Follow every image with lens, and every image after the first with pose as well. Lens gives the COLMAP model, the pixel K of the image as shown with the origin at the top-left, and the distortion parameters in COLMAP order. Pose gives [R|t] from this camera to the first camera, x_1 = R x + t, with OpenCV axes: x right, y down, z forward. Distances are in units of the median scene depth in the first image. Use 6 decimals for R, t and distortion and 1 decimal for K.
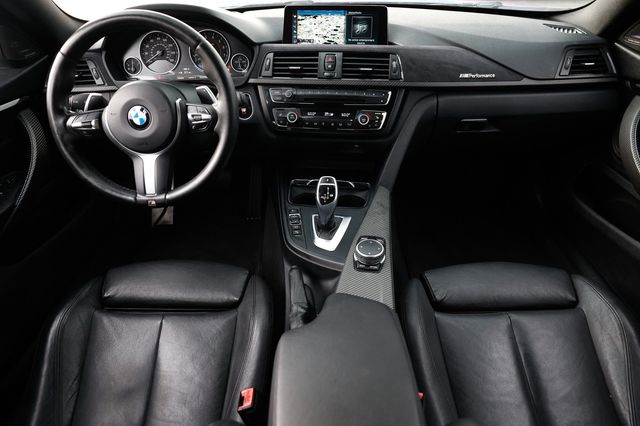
lens RADIAL K [[433.8, 0, 320.0], [0, 433.8, 213.0], [0, 0, 1]] dist [-0.111337, 0.089891]
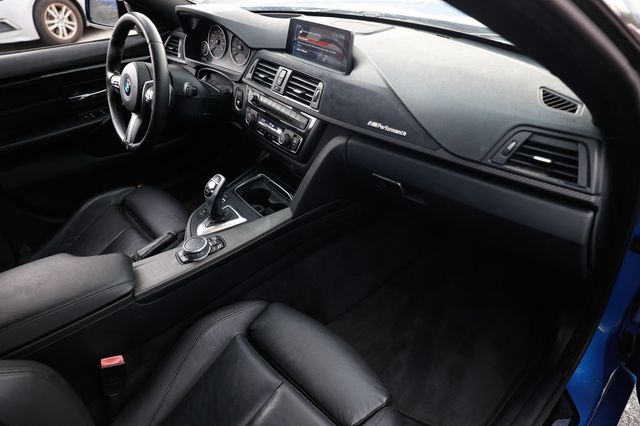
lens RADIAL K [[433.8, 0, 320.0], [0, 433.8, 213.0], [0, 0, 1]] dist [-0.111337, 0.089891]
pose [[0.685579, 0.401931, -0.606987, 0.877438], [-0.369931, 0.910445, 0.185043, -0.285453], [0.627003, 0.097682, 0.772868, 0.286398]]
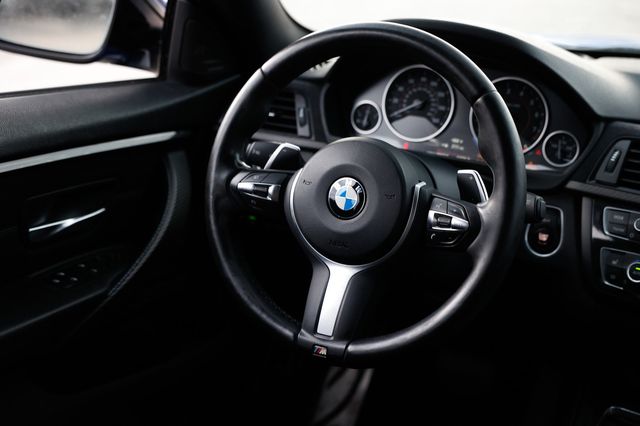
lens RADIAL K [[1006.7, 0, 320.0], [0, 1006.7, 213.0], [0, 0, 1]] dist [0.143007, 0.038193]
pose [[0.882027, 0.201781, -0.425809, 0.099130], [-0.316136, 0.923512, -0.217218, 0.080675], [0.349410, 0.326205, 0.878353, -0.153774]]
